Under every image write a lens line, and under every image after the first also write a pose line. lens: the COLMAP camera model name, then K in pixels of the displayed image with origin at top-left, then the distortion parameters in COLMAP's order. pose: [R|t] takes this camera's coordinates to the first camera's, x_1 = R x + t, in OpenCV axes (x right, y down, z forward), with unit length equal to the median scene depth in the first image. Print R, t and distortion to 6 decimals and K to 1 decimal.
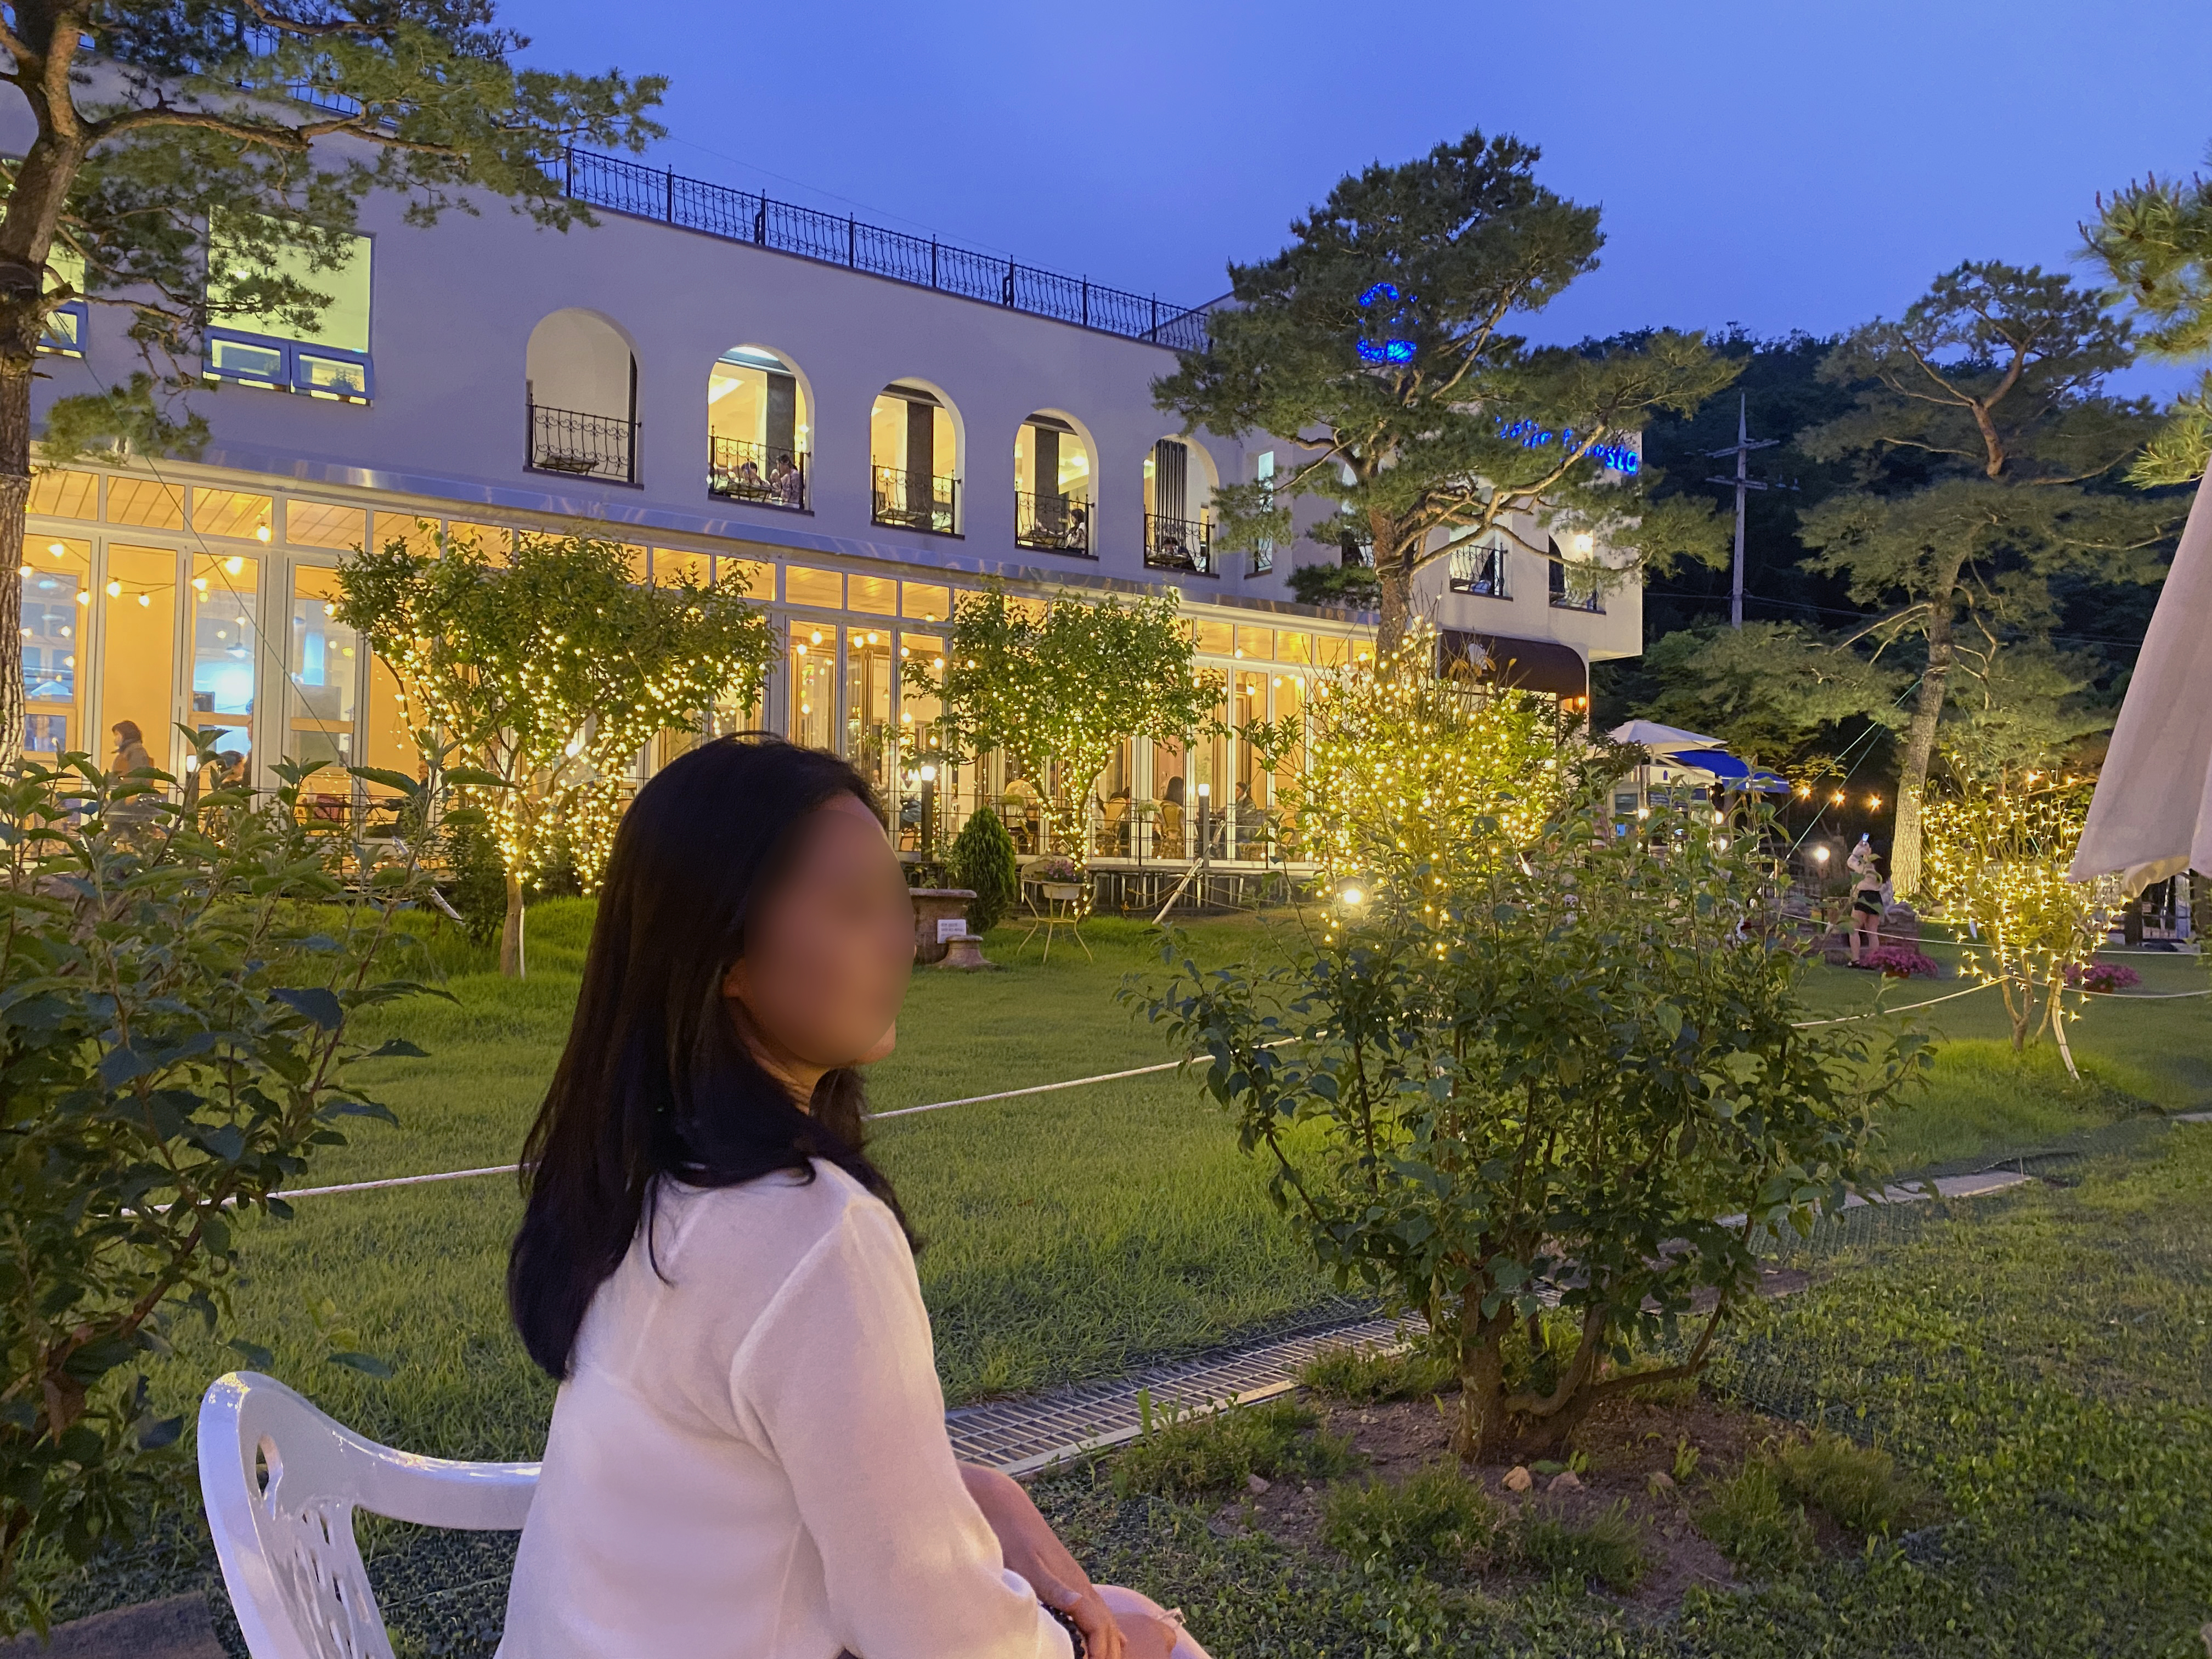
lens RADIAL K [[1680.6, 0, 1106.0], [0, 1680.6, 829.5], [0, 0, 1]] dist [-0.026525, 0.056493]
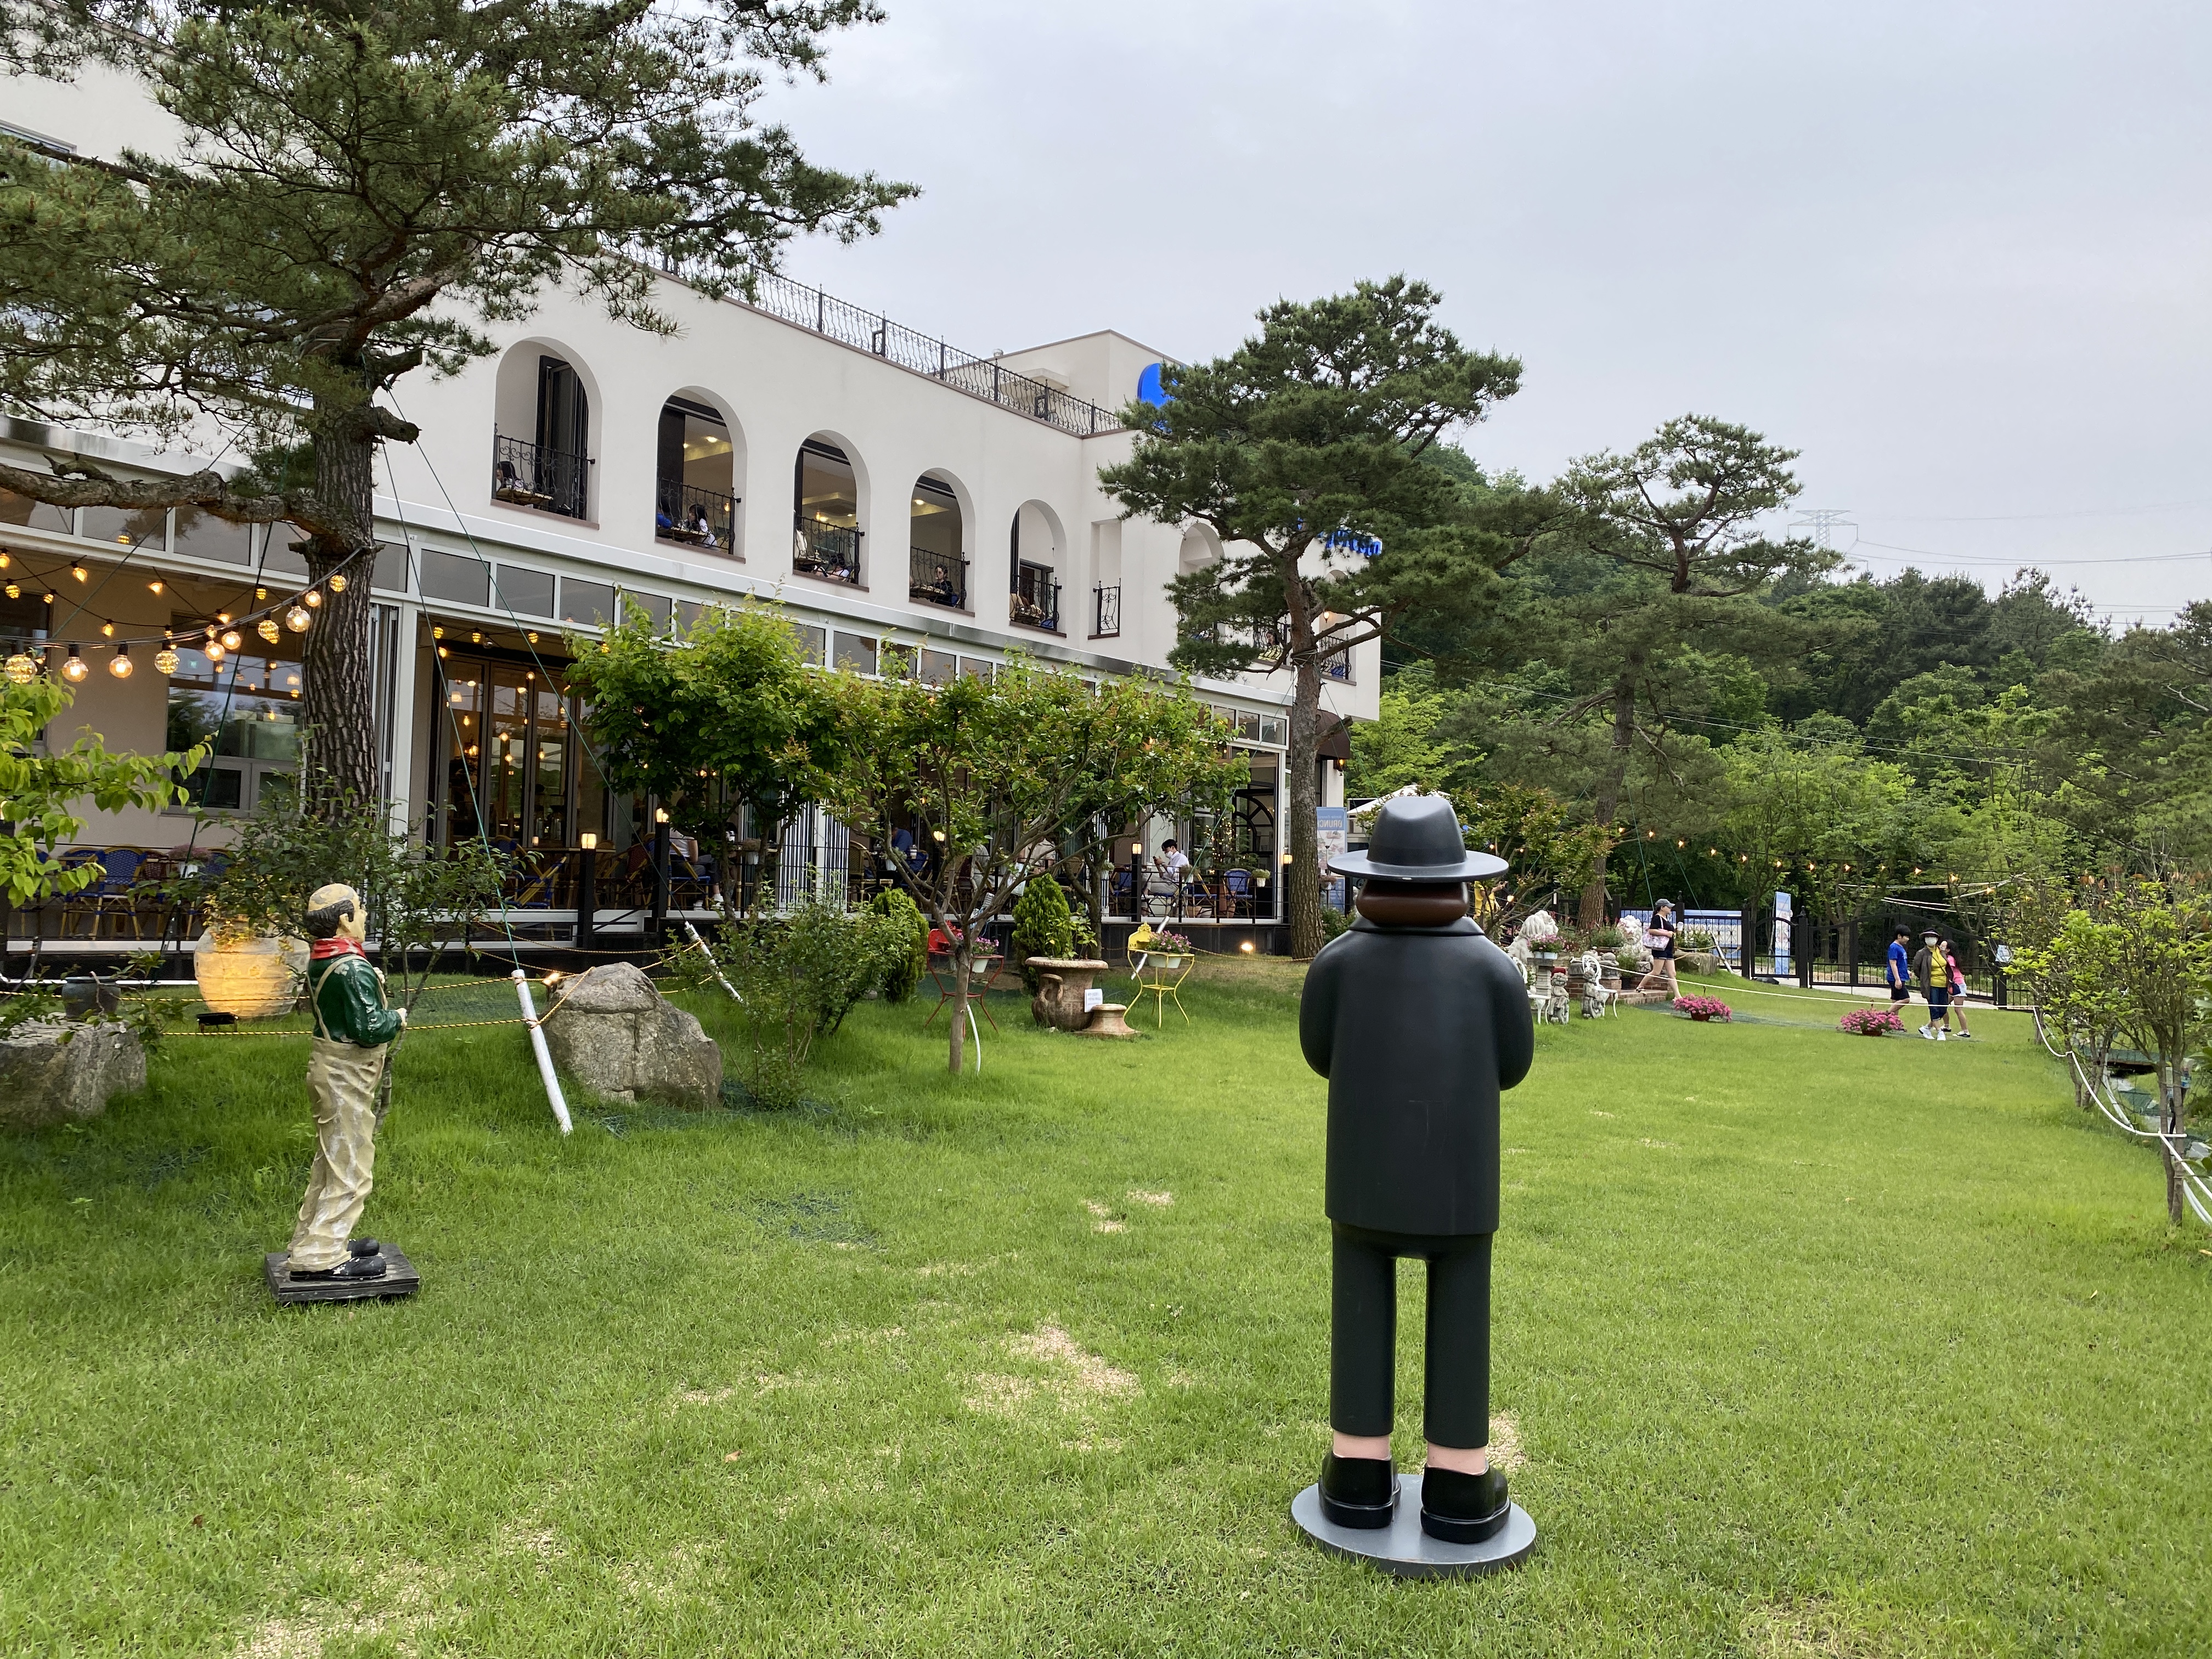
lens RADIAL K [[1680.6, 0, 1106.0], [0, 1680.6, 829.5], [0, 0, 1]] dist [-0.026525, 0.056493]
pose [[0.953228, 0.025129, 0.301207, -0.234815], [-0.024172, 0.999684, -0.006906, -0.023731], [-0.301285, -0.000698, 0.953534, -0.014743]]
